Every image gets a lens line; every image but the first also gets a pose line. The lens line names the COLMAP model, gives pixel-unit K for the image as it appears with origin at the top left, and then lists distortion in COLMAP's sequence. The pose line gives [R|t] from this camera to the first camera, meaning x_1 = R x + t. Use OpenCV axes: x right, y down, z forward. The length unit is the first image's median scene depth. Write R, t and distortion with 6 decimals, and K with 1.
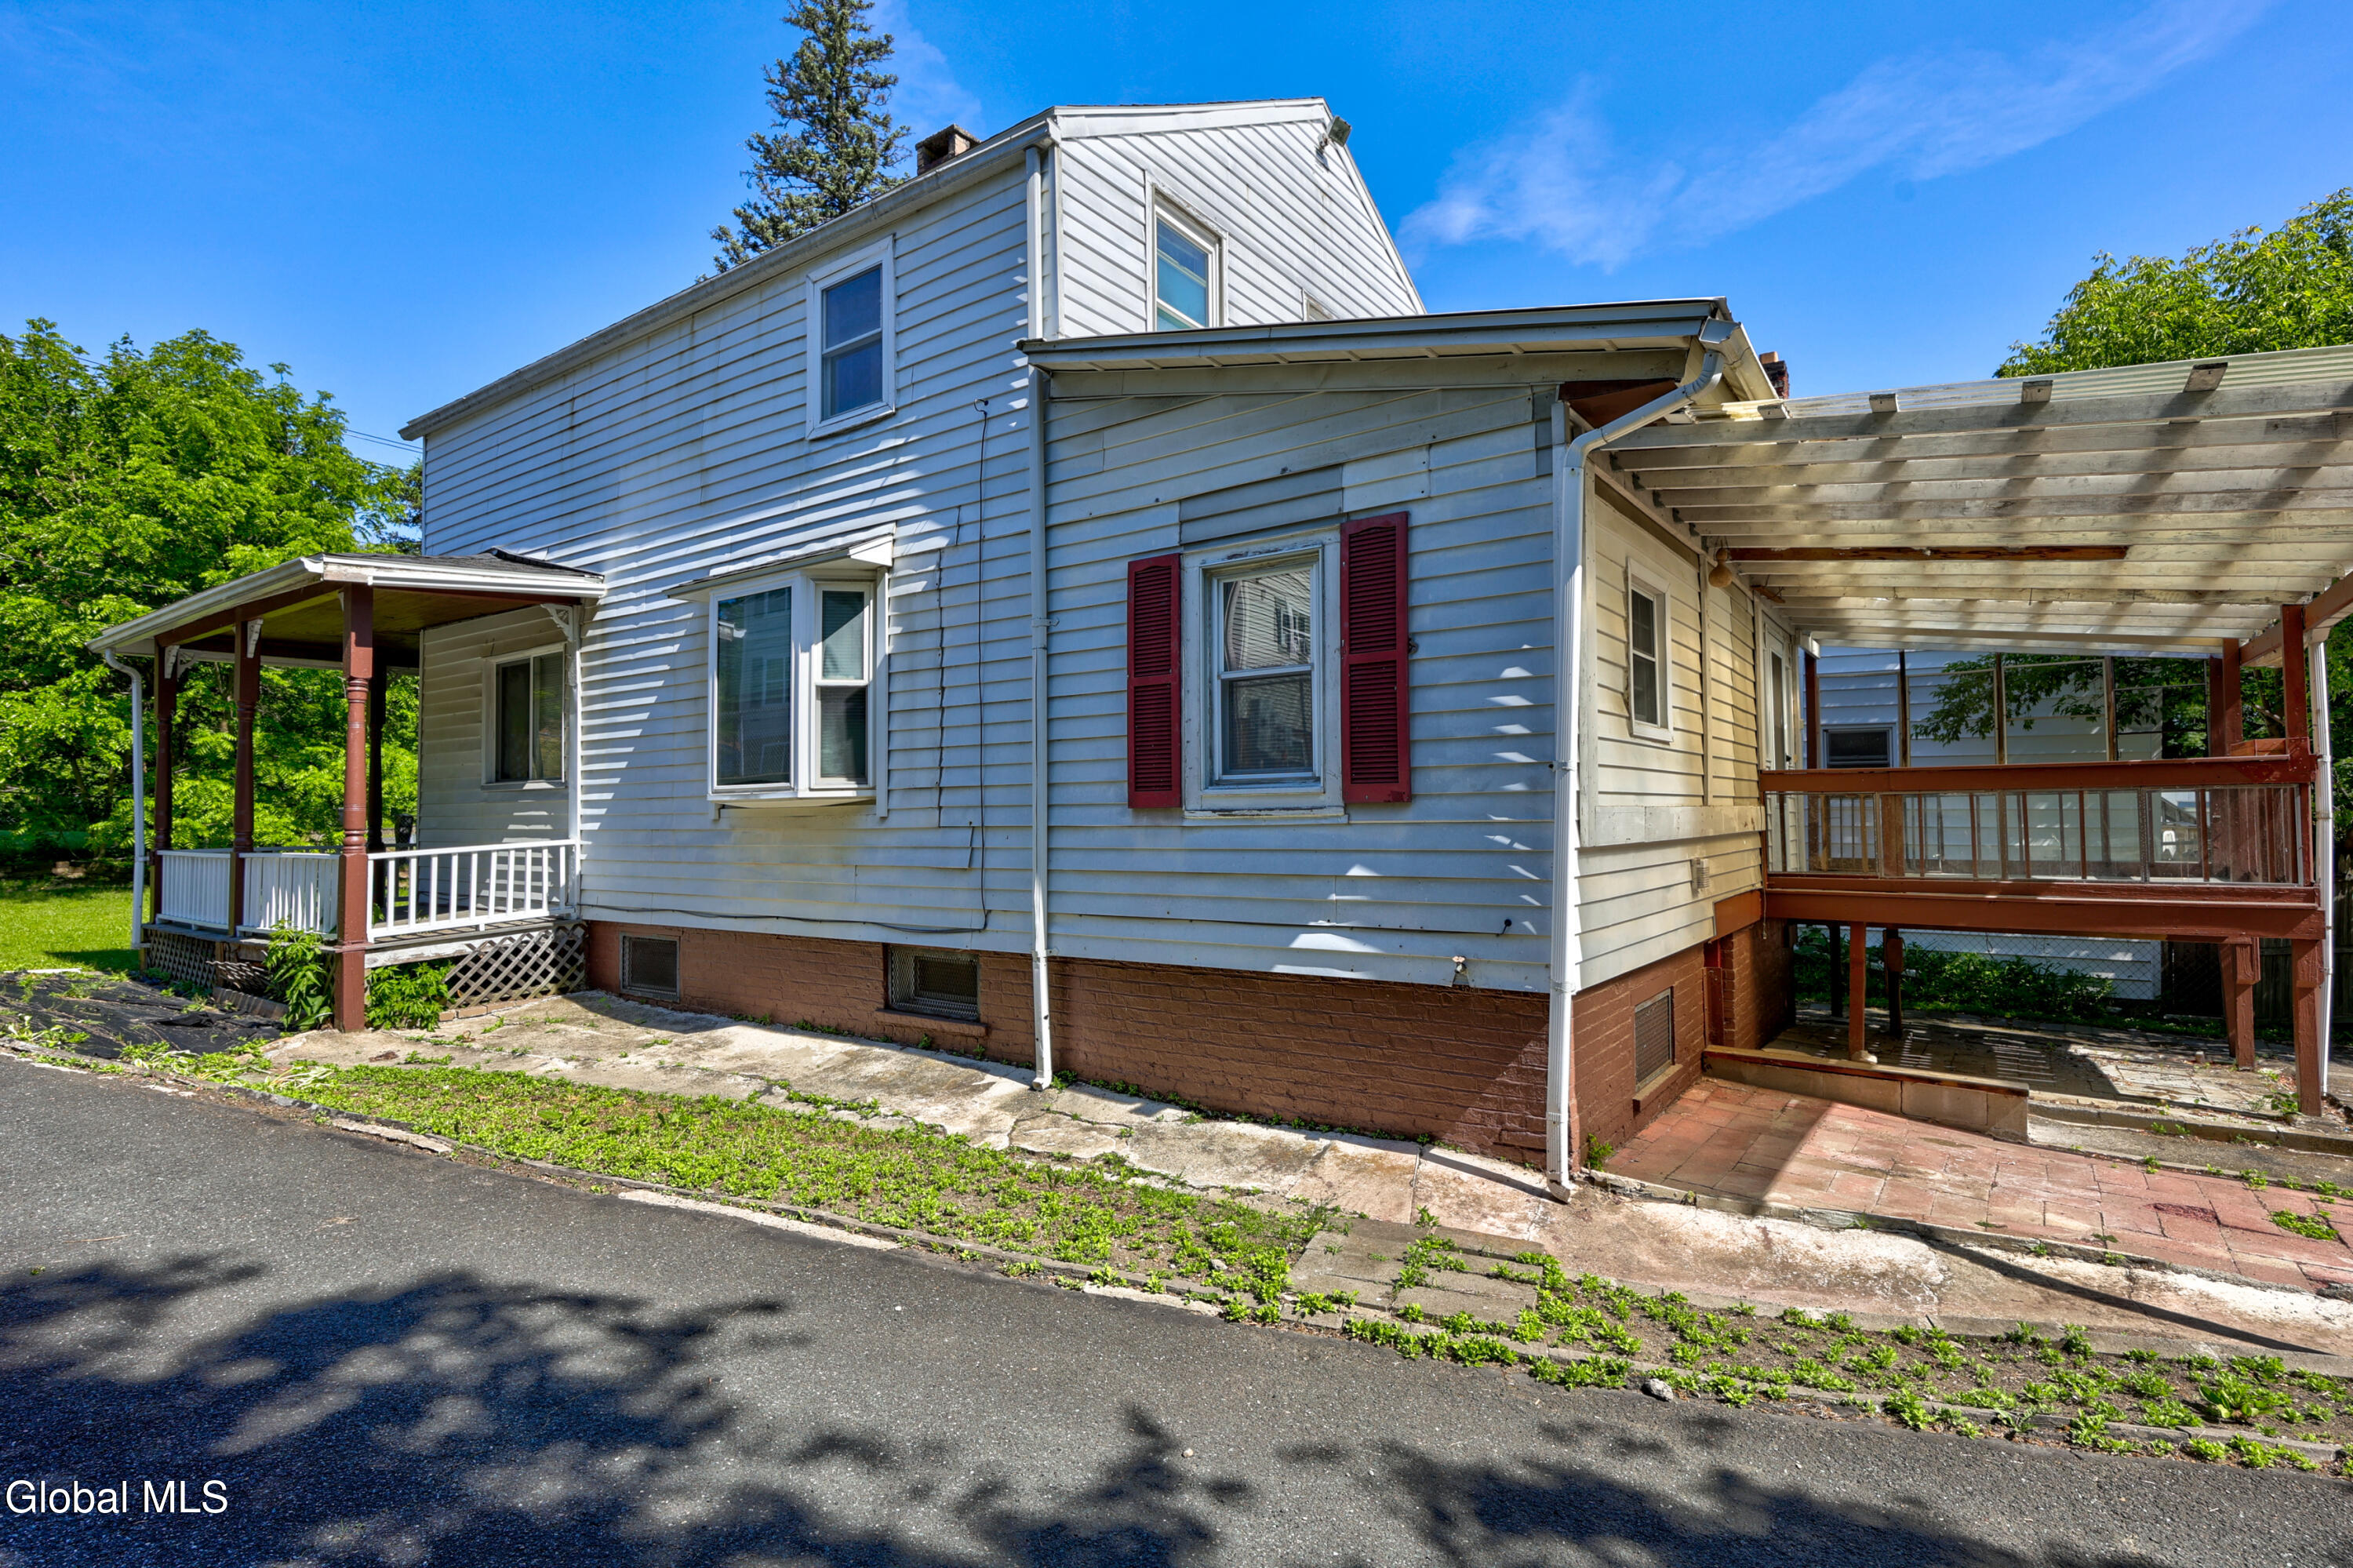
lens RADIAL K [[1142.5, 0, 1176.5], [0, 1142.5, 784.0], [0, 0, 1]] dist [0.012162, 0.000041]
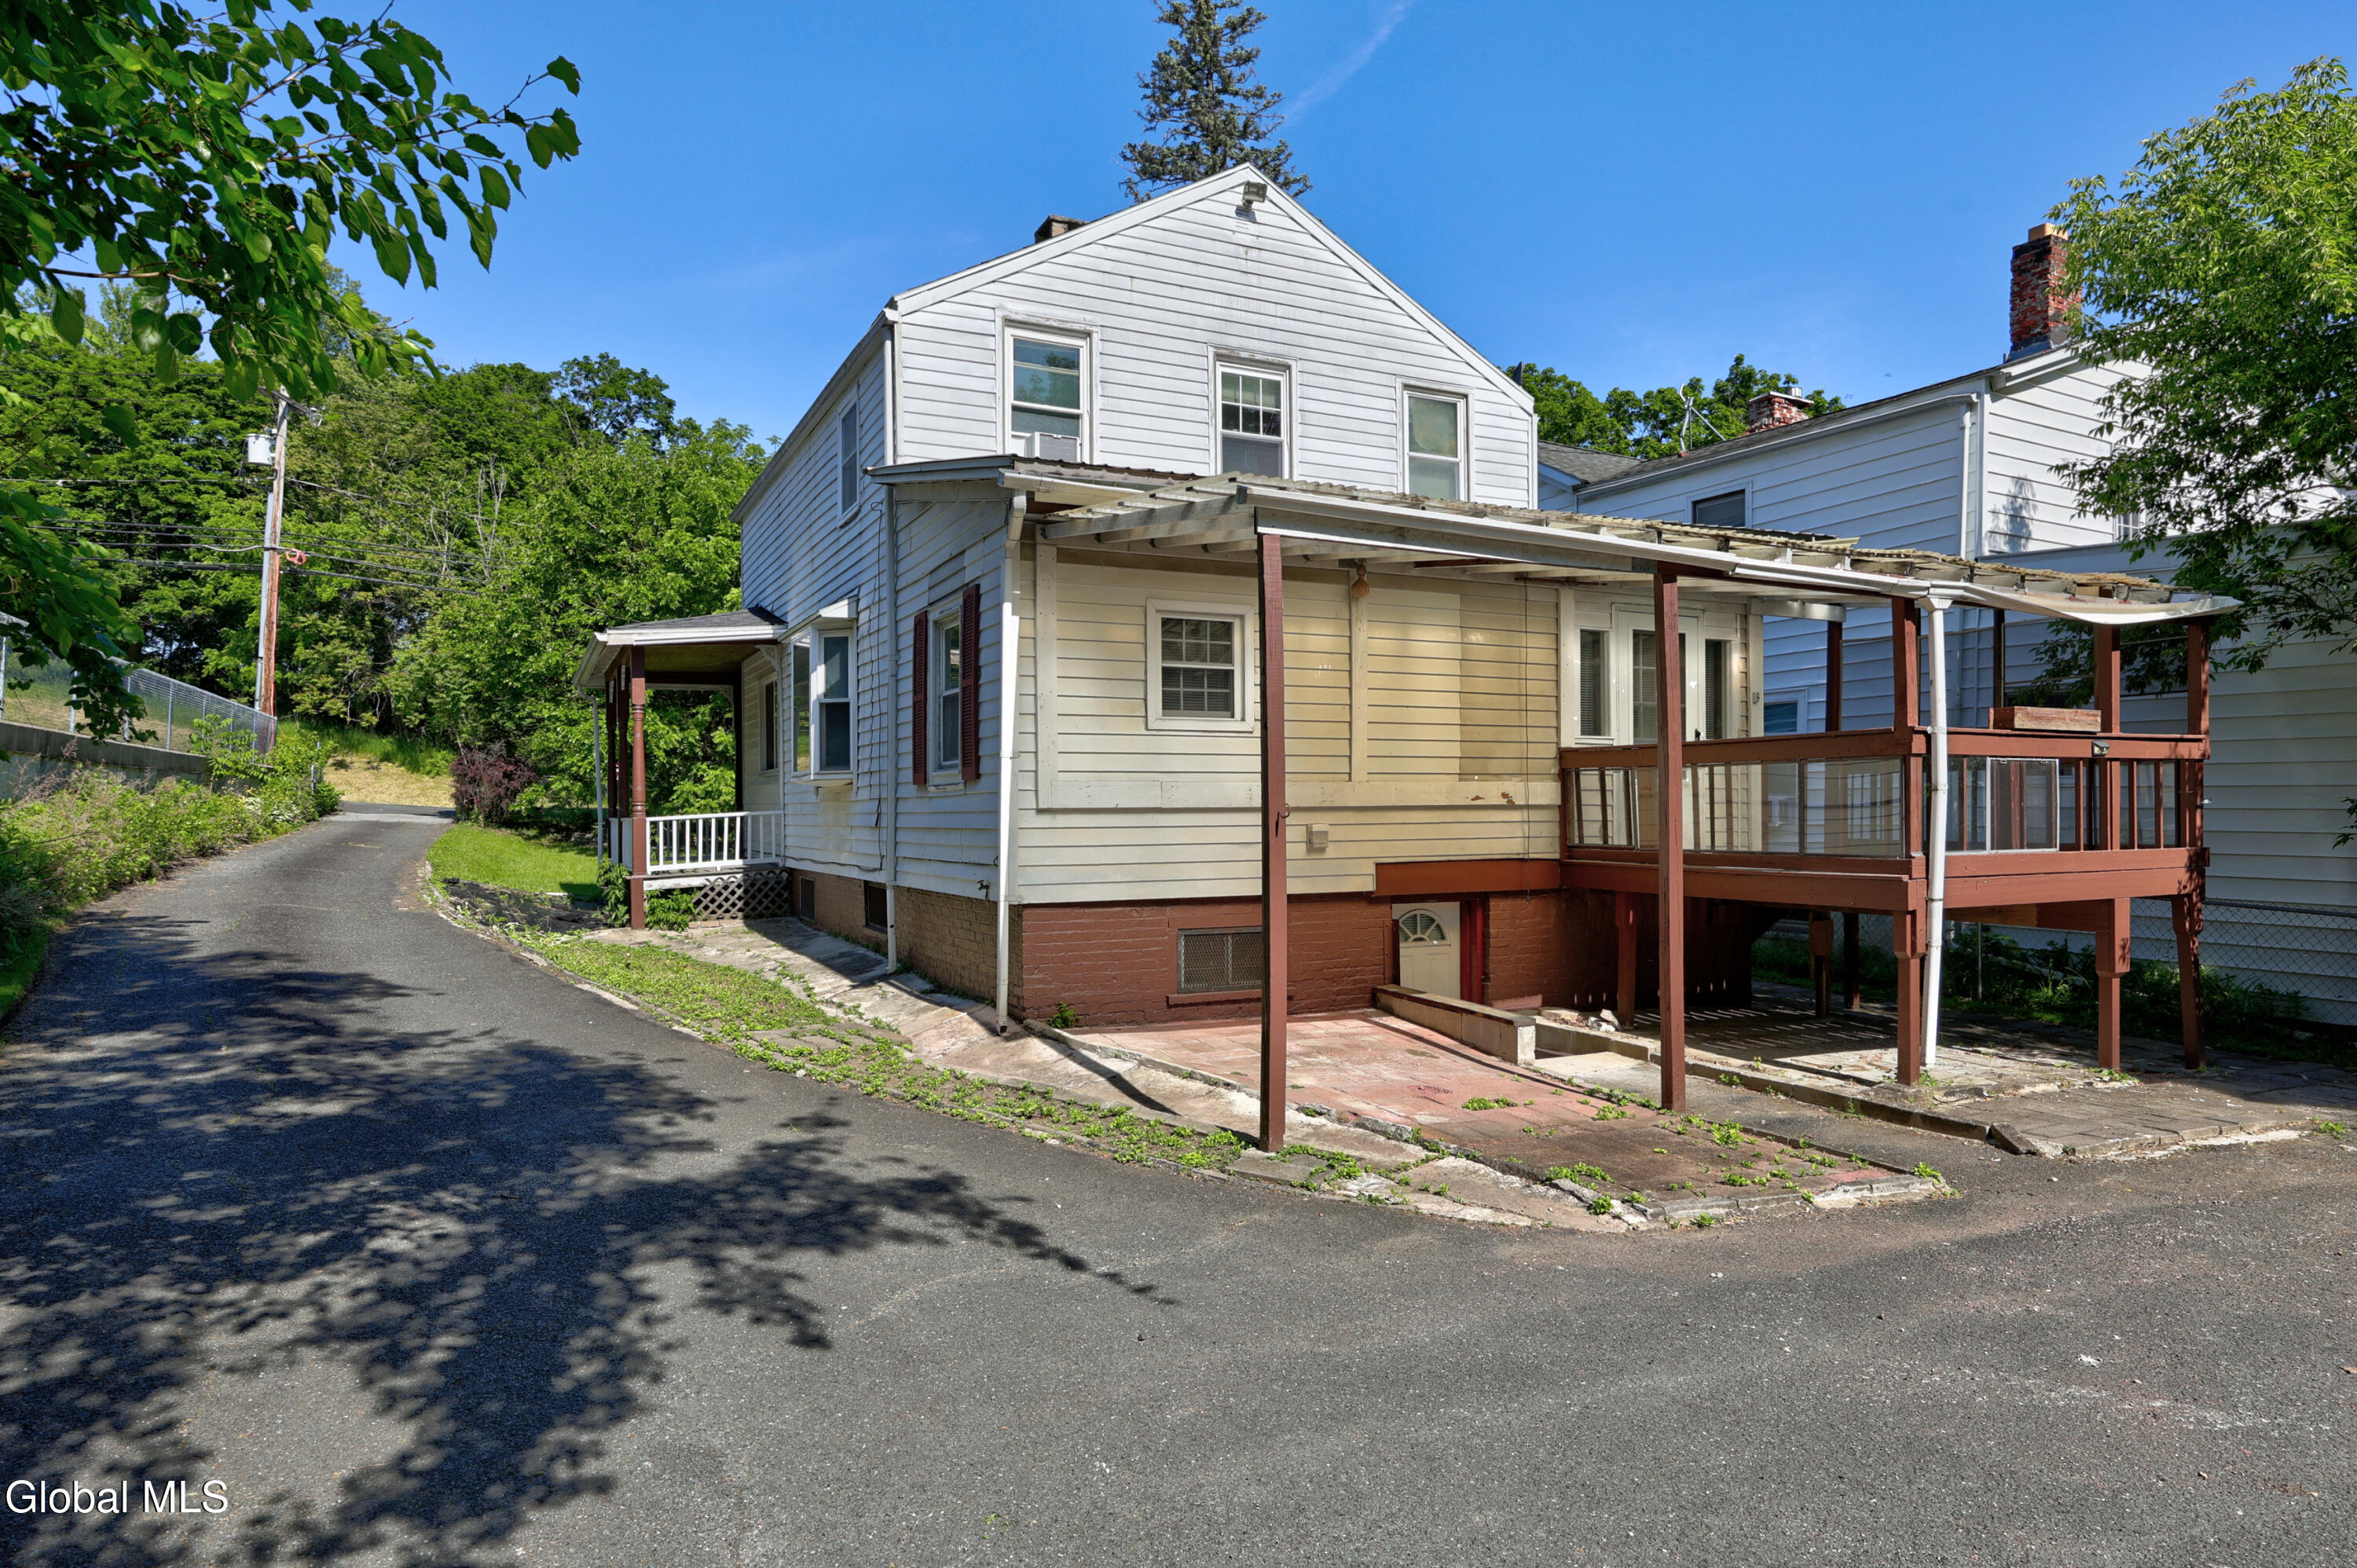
lens RADIAL K [[1377.4, 0, 1178.5], [0, 1377.4, 784.0], [0, 0, 1]] dist [-0.003479, -0.002175]
pose [[0.874095, -0.005680, -0.485722, 0.806051], [0.017673, 0.999641, 0.020114, -0.009350], [0.485434, -0.026166, 0.873882, -0.270191]]
